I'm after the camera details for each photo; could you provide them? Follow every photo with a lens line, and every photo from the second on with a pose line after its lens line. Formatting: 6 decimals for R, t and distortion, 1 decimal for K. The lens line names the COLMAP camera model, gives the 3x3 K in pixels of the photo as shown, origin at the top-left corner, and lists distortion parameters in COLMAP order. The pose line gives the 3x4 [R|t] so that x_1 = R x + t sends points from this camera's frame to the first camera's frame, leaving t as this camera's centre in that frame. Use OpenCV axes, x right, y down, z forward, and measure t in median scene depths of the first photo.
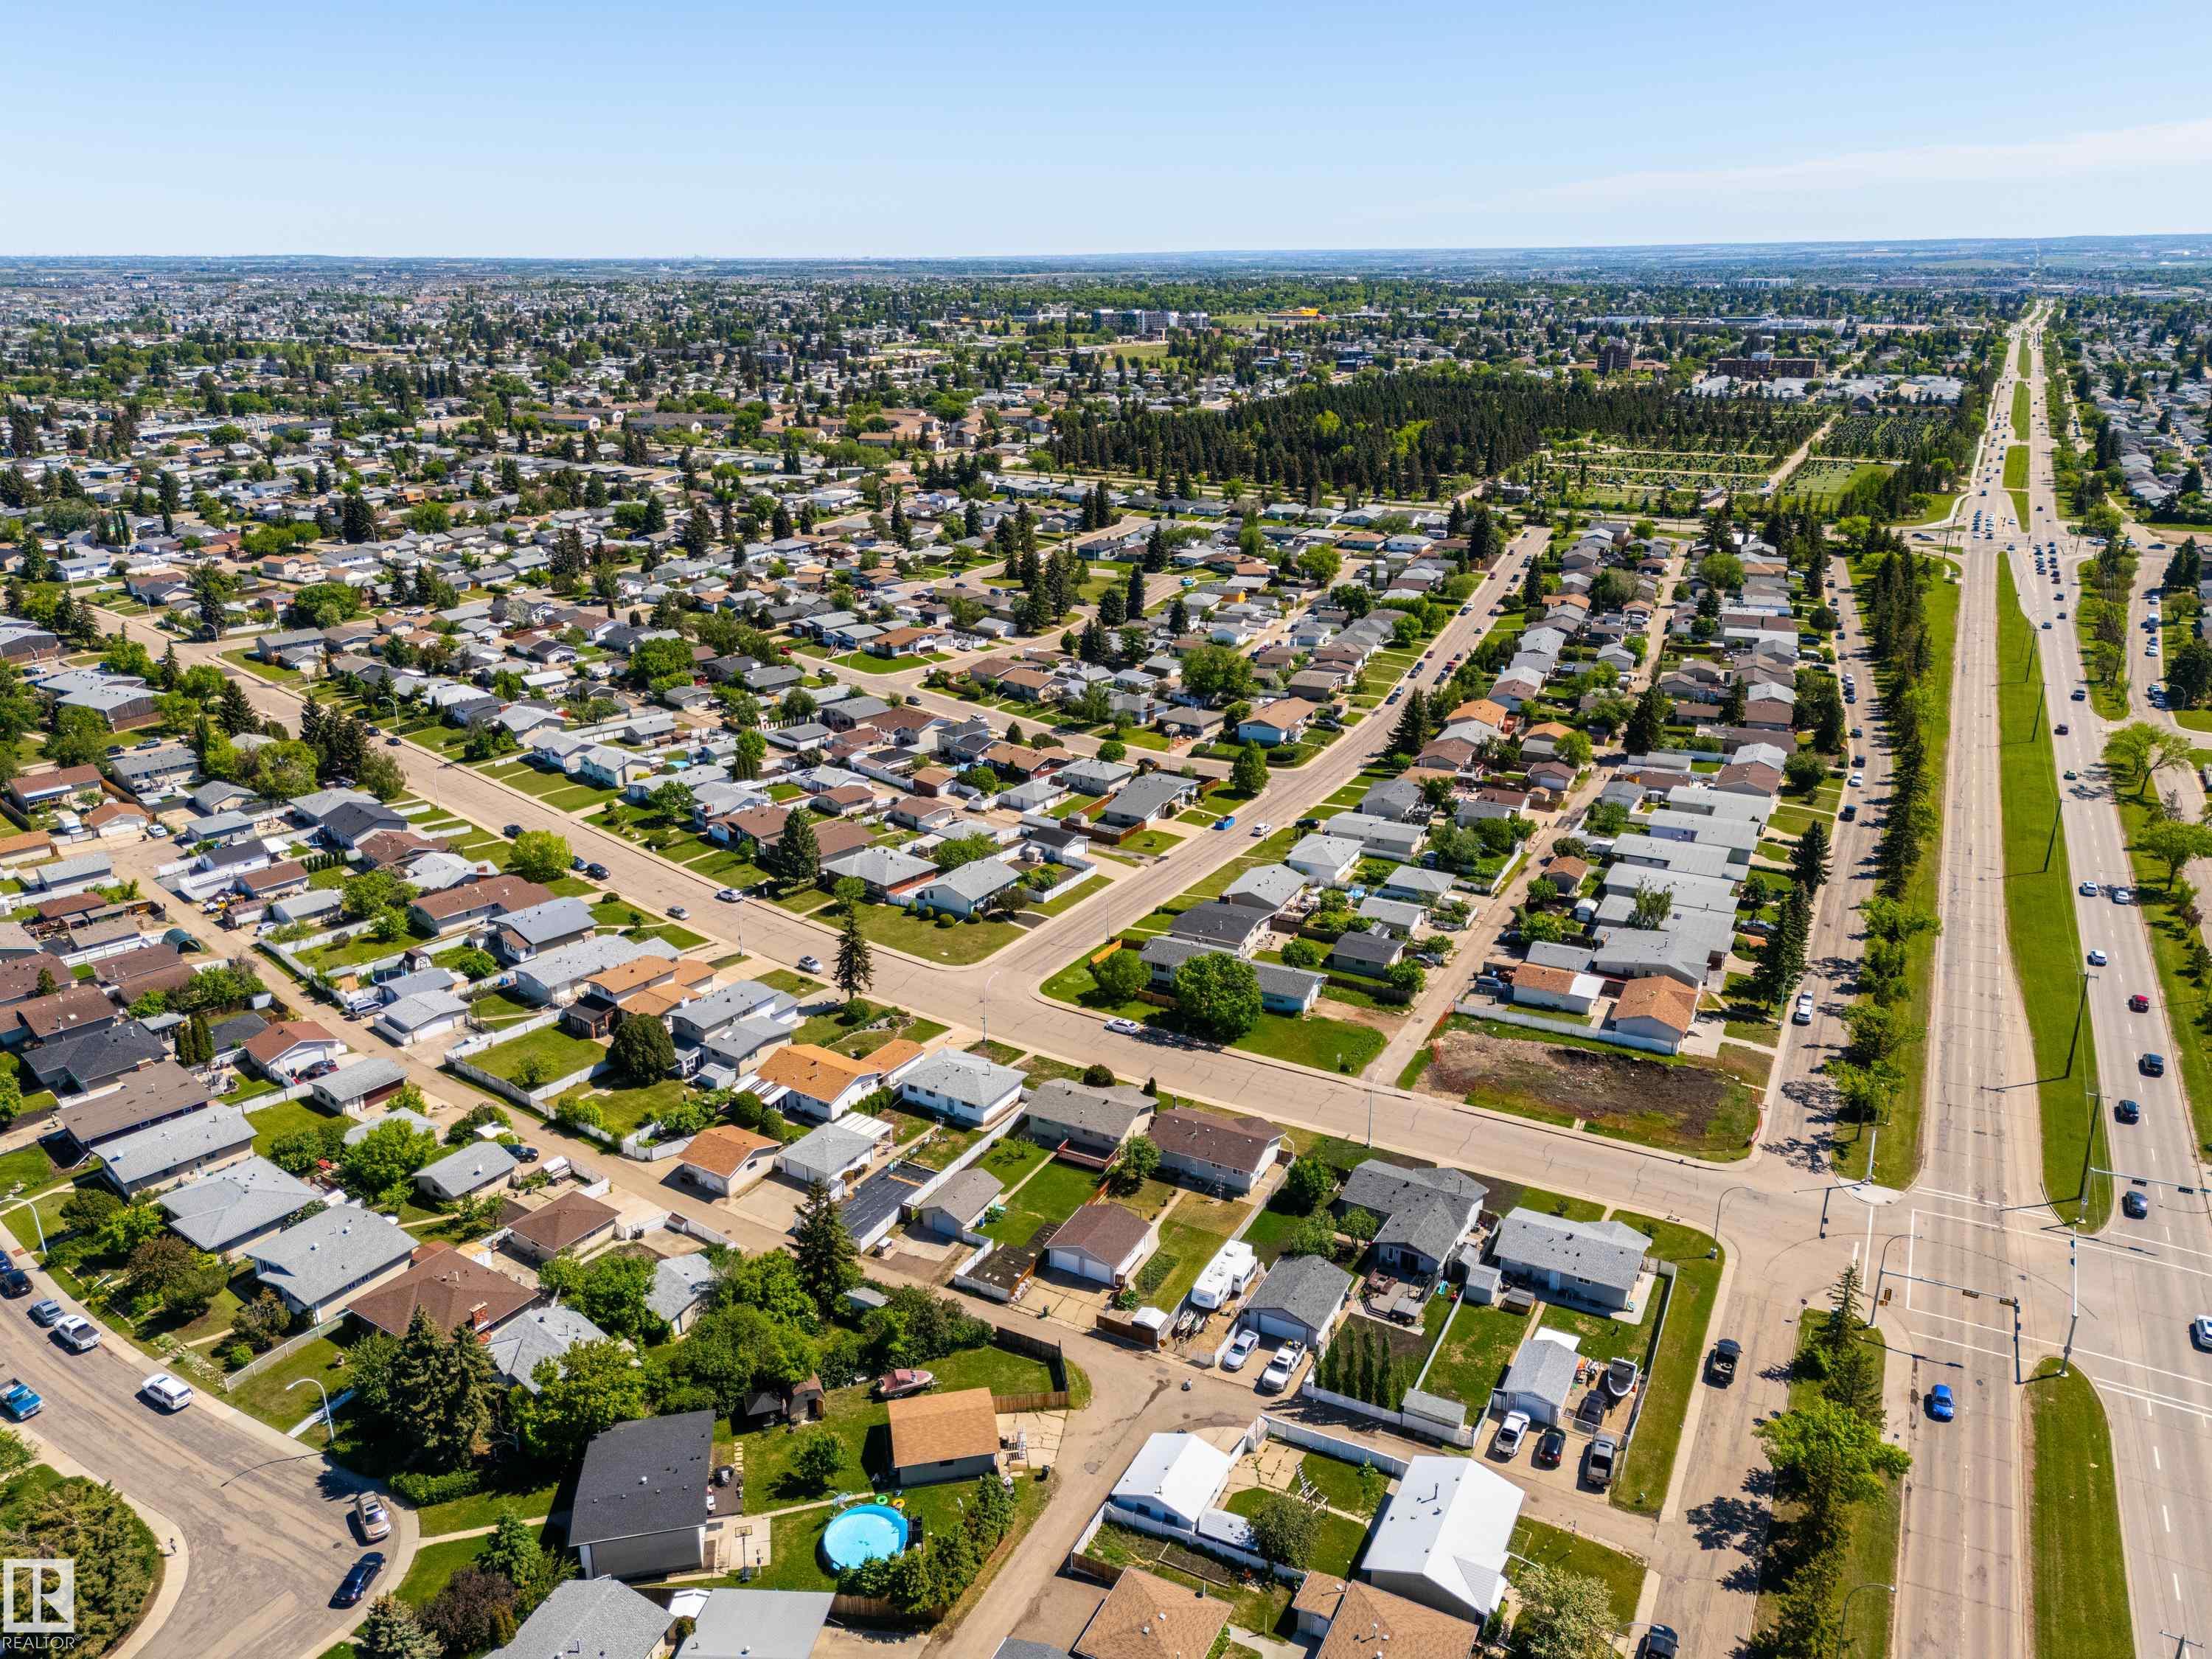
lens RADIAL K [[1611.3, 0, 1106.0], [0, 1611.3, 829.5], [0, 0, 1]] dist [0.109377, -0.153027]
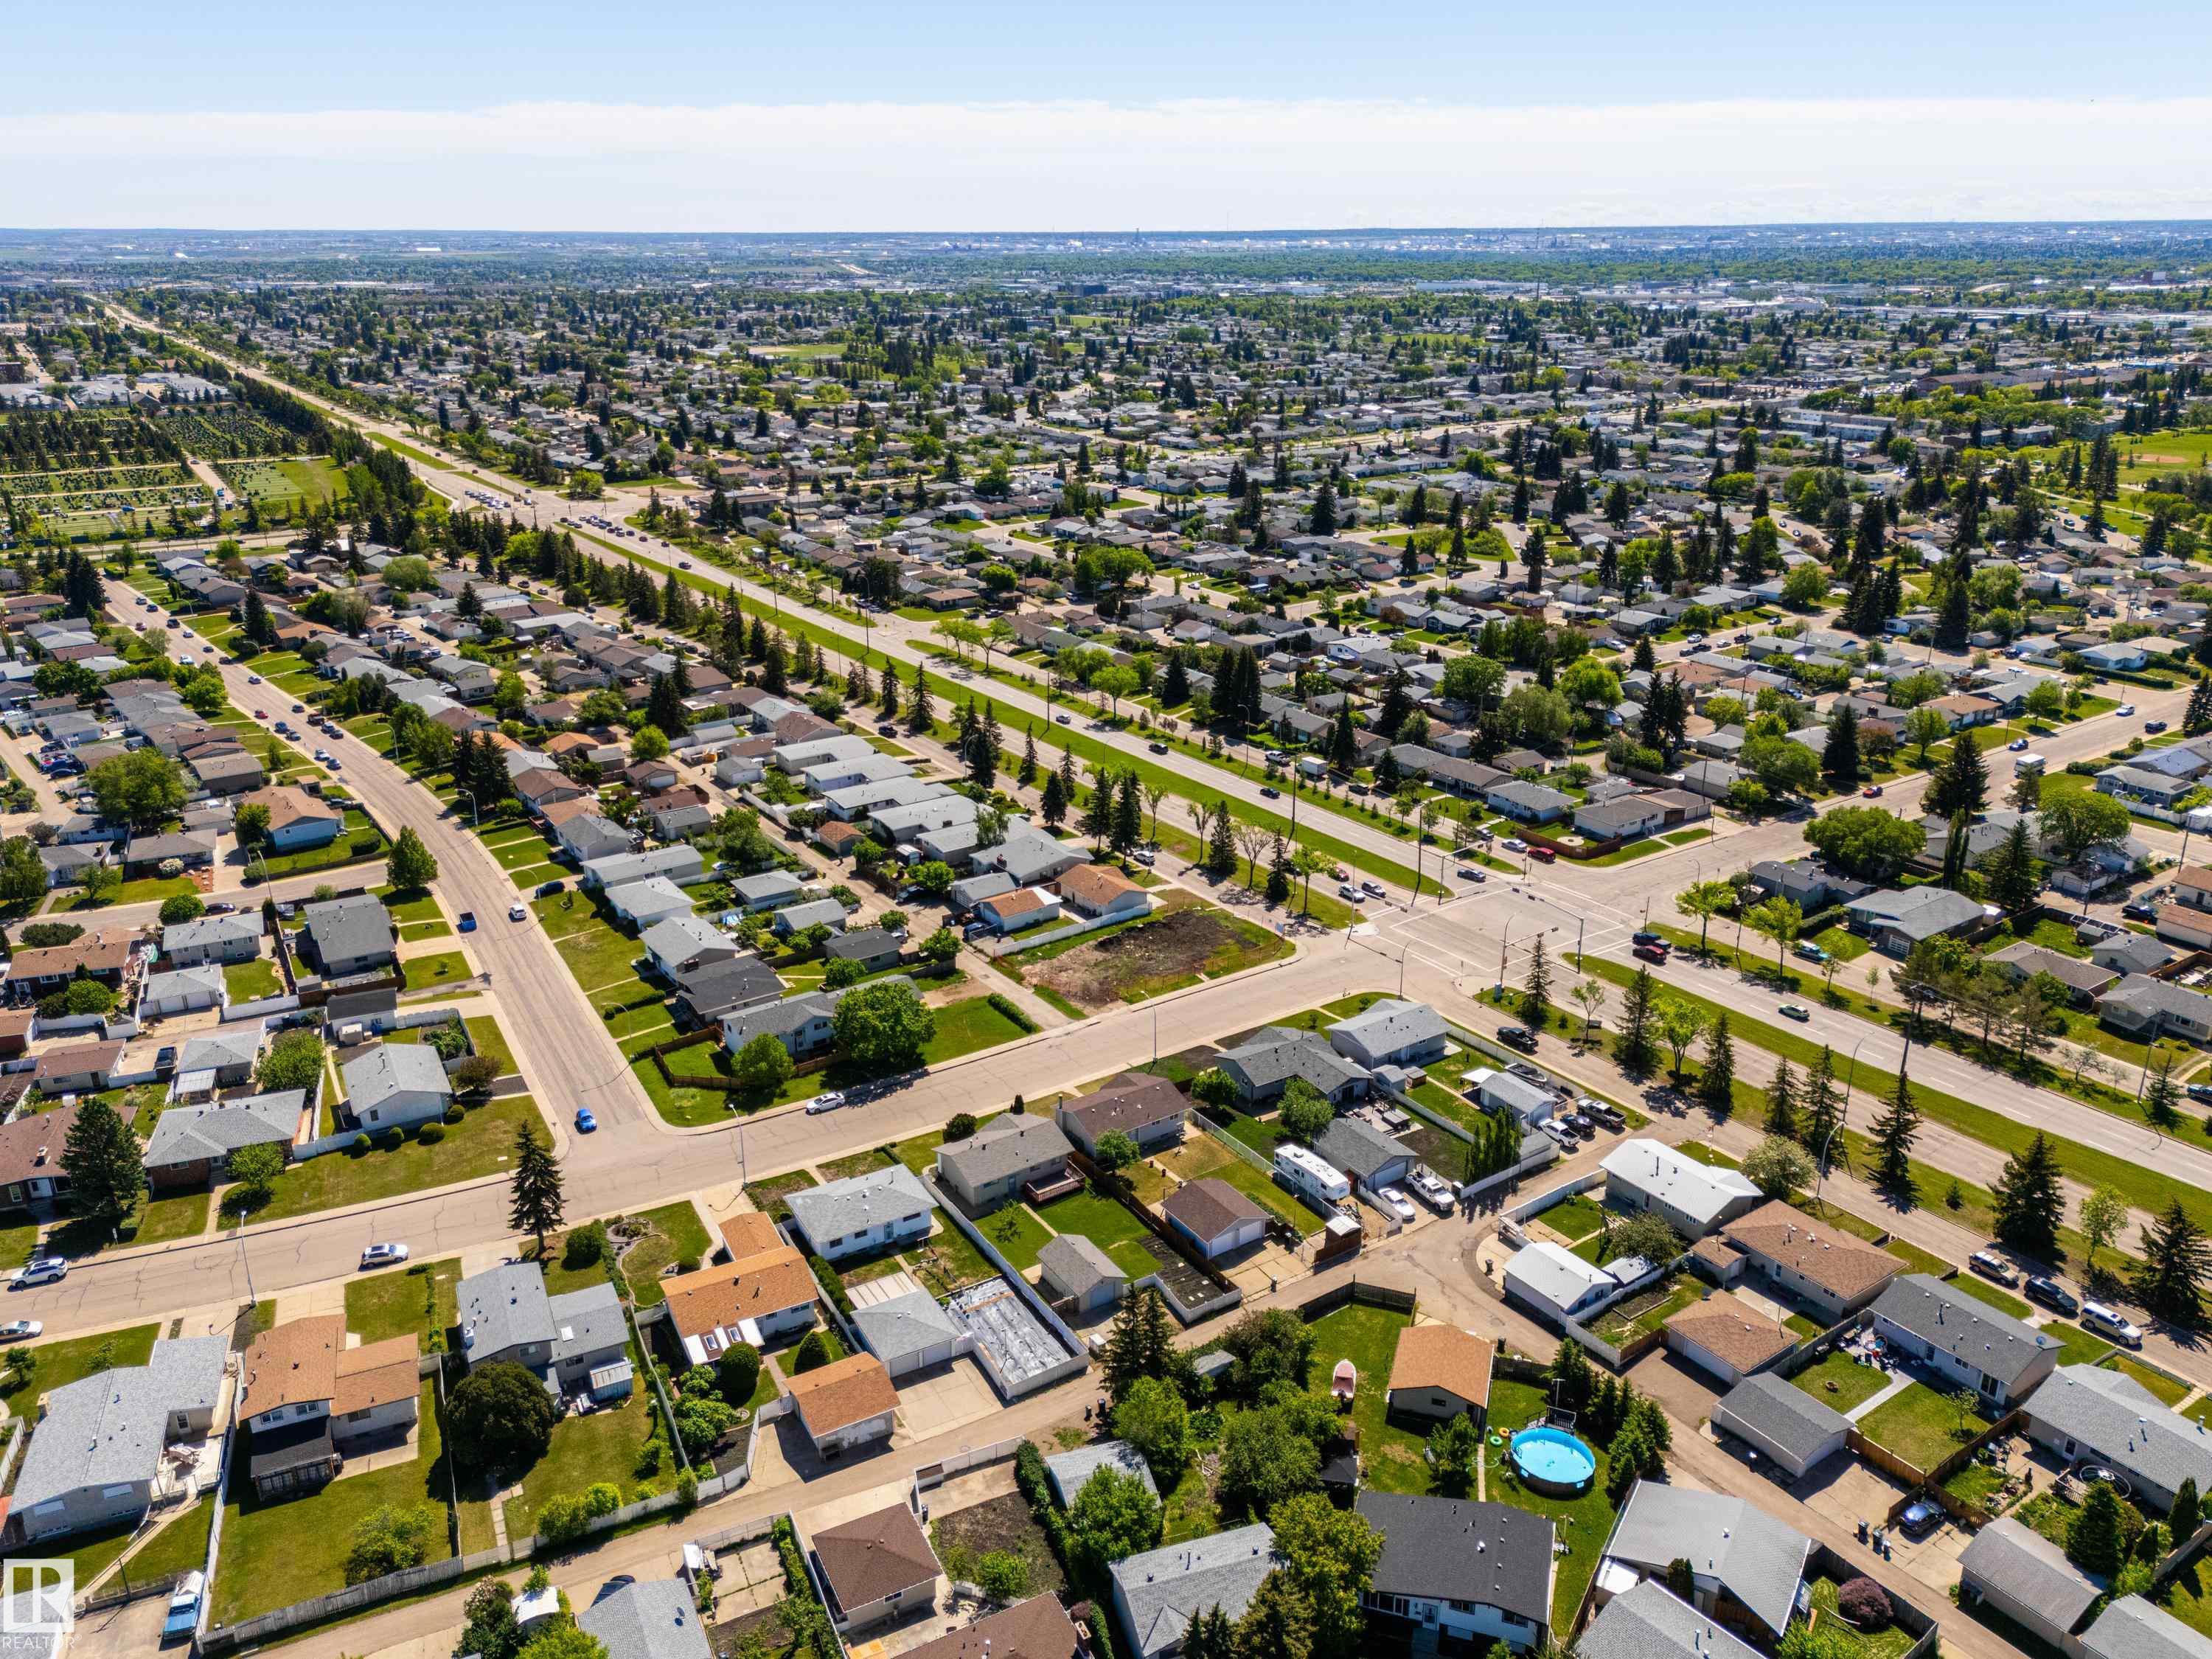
lens RADIAL K [[1611.3, 0, 1106.0], [0, 1611.3, 829.5], [0, 0, 1]] dist [0.109377, -0.153027]
pose [[0.473610, -0.290830, 0.831331, -0.768015], [0.296889, 0.941380, 0.160191, -0.145900], [-0.829187, 0.170945, 0.532191, 0.457671]]
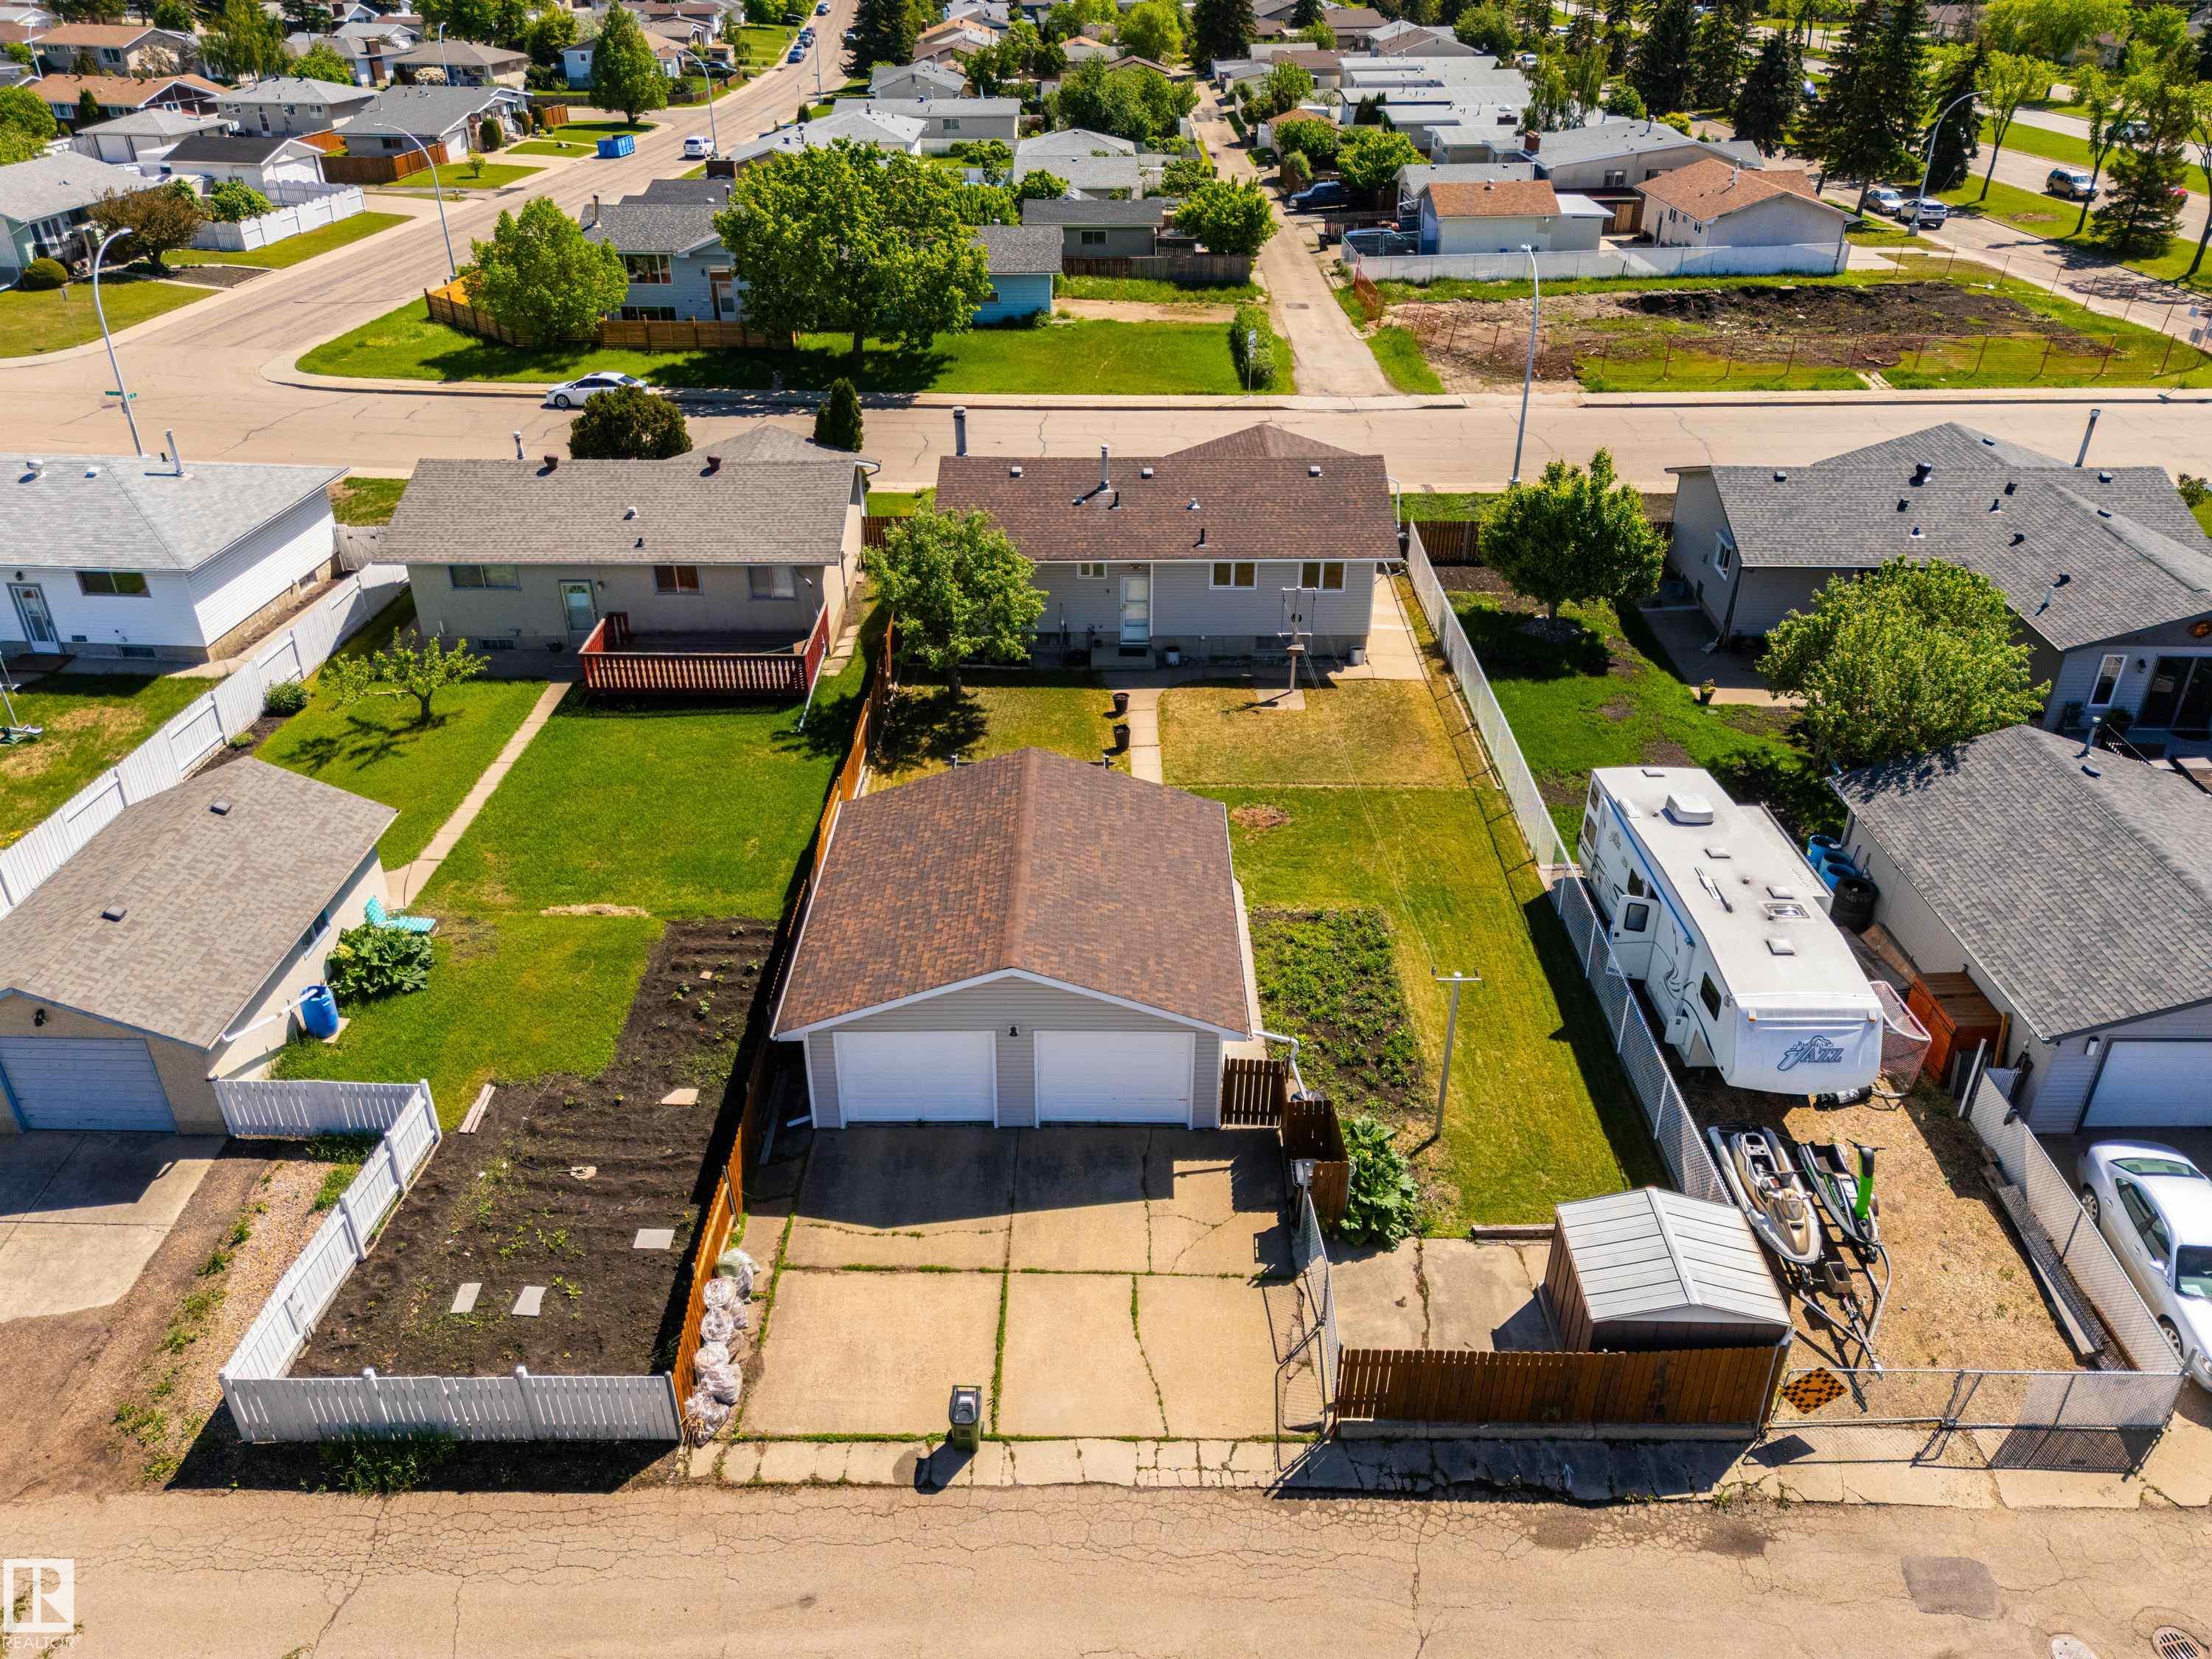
lens RADIAL K [[1615.8, 0, 1106.0], [0, 1615.8, 829.5], [0, 0, 1]] dist [0.075069, -0.062998]
pose [[0.887663, -0.221746, 0.403588, -0.067553], [0.149979, 0.967853, 0.201906, 0.195900], [-0.435386, -0.118695, 0.892385, 0.790007]]
